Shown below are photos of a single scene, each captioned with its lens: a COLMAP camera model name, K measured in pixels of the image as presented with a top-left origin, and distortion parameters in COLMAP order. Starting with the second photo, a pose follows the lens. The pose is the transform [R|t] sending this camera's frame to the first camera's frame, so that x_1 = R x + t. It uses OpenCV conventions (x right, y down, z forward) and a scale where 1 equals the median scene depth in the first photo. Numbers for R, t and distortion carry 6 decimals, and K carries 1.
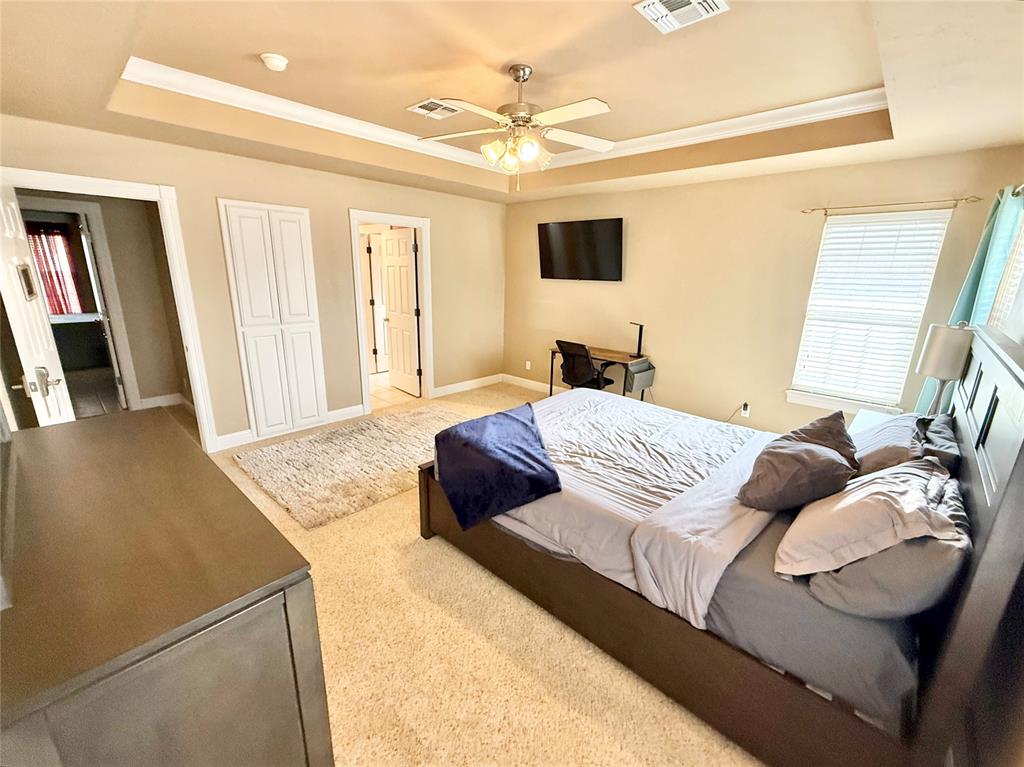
lens RADIAL K [[428.2, 0, 517.5], [0, 428.2, 386.5], [0, 0, 1]] dist [0.017055, 0.000041]
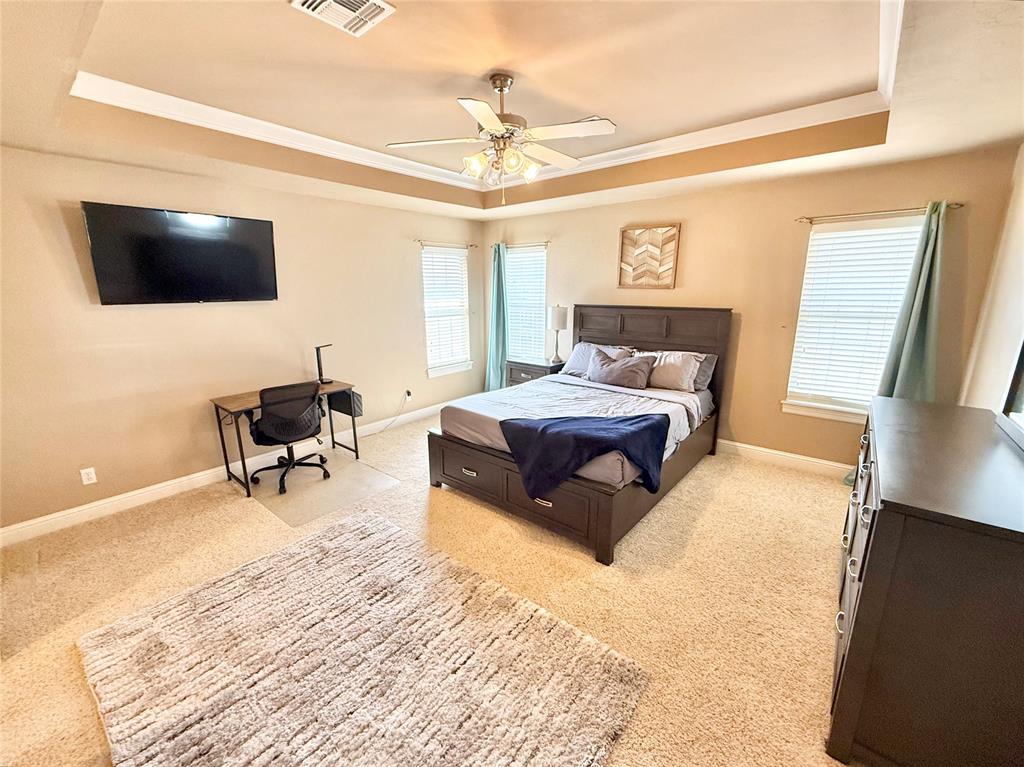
lens RADIAL K [[418.2, 0, 510.1], [0, 418.2, 383.6], [0, 0, 1]] dist [0.000841, 0.000094]
pose [[-0.040520, -0.245539, 0.968540, -0.718720], [0.271622, 0.930125, 0.247164, -0.221810], [-0.961551, 0.273091, 0.029005, 0.770304]]
